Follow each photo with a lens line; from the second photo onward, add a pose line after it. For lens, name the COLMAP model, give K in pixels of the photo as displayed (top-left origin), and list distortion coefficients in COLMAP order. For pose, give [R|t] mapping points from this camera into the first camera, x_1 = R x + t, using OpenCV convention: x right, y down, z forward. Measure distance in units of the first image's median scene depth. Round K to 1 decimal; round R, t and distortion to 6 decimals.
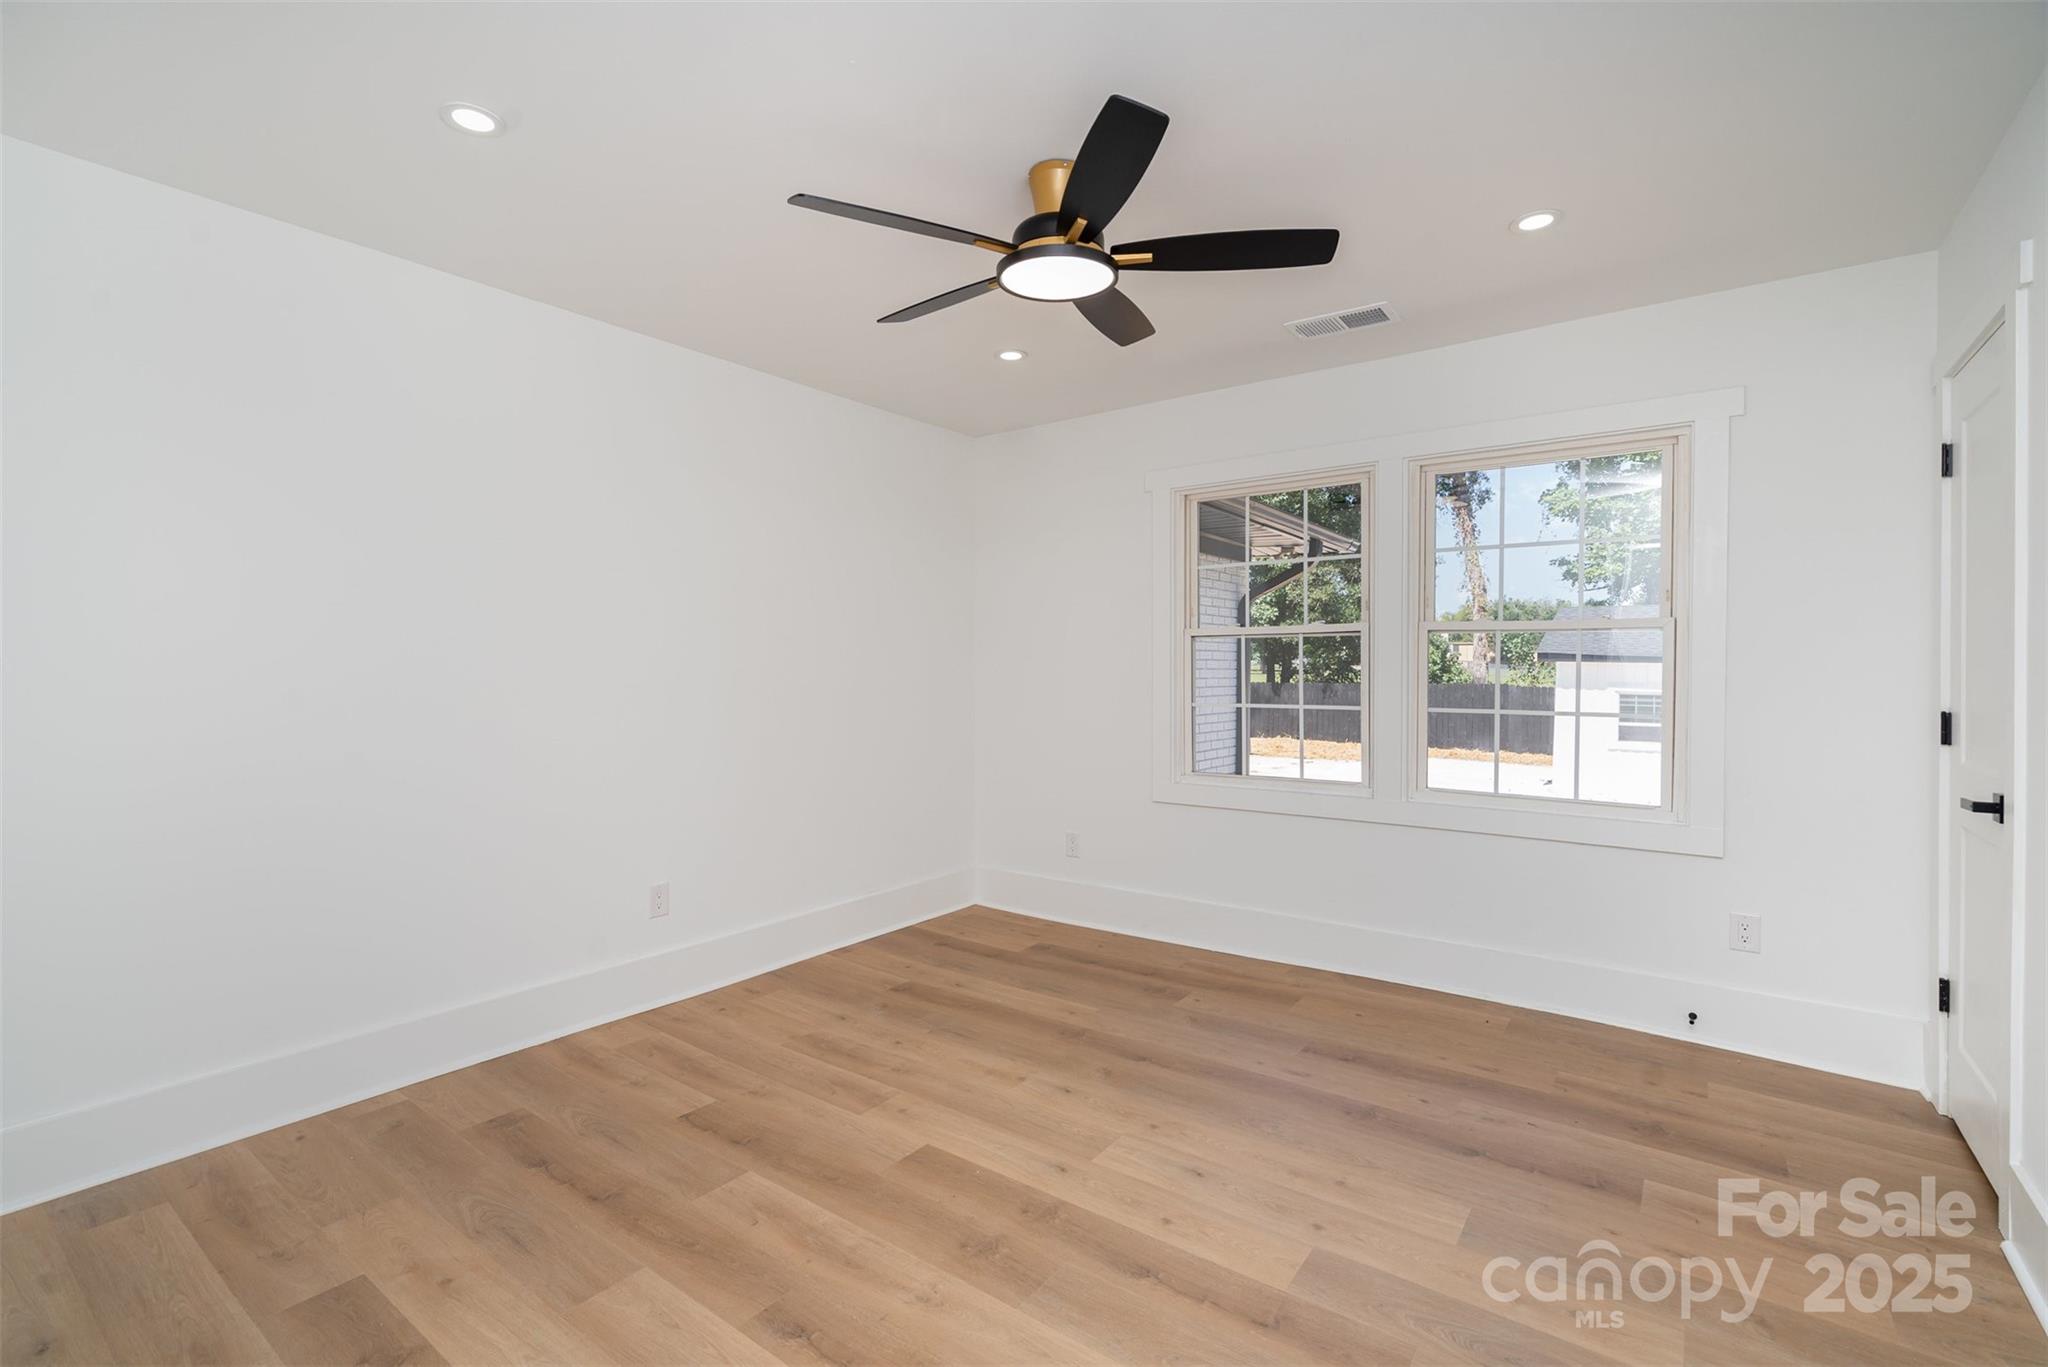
lens RADIAL K [[926.1, 0, 1022.8], [0, 926.1, 676.2], [0, 0, 1]] dist [-0.003370, 0.000227]
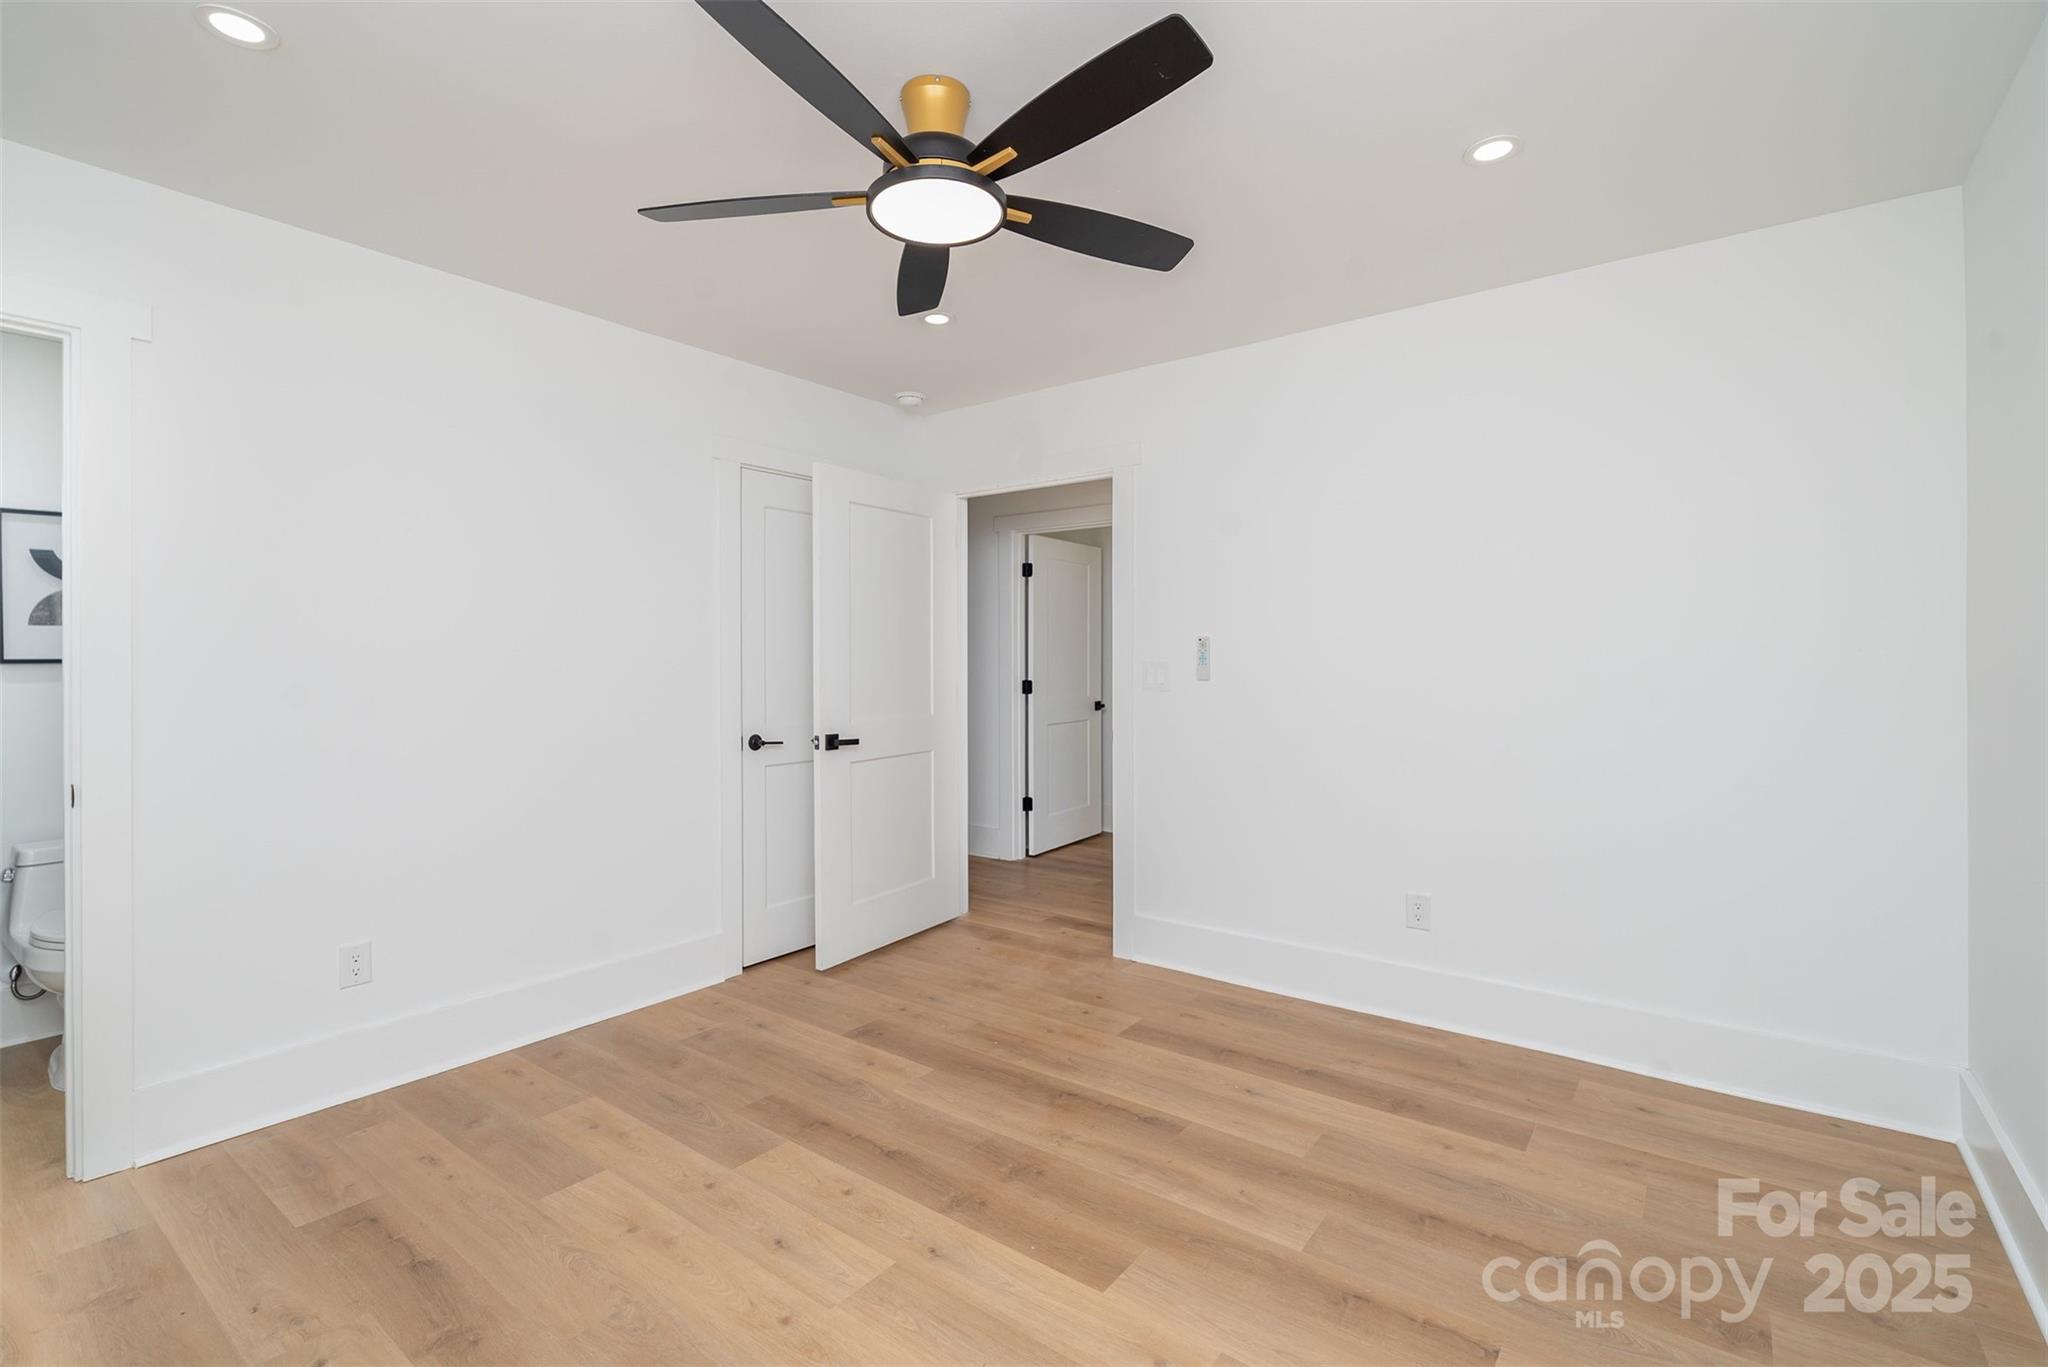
lens RADIAL K [[926.1, 0, 1024.0], [0, 926.1, 671.9], [0, 0, 1]] dist [-0.003370, 0.000227]
pose [[-0.999871, 0.004618, 0.015397, -0.061477], [0.004983, 0.999704, 0.023797, -0.020909], [-0.015282, 0.023871, -0.999598, 2.018060]]
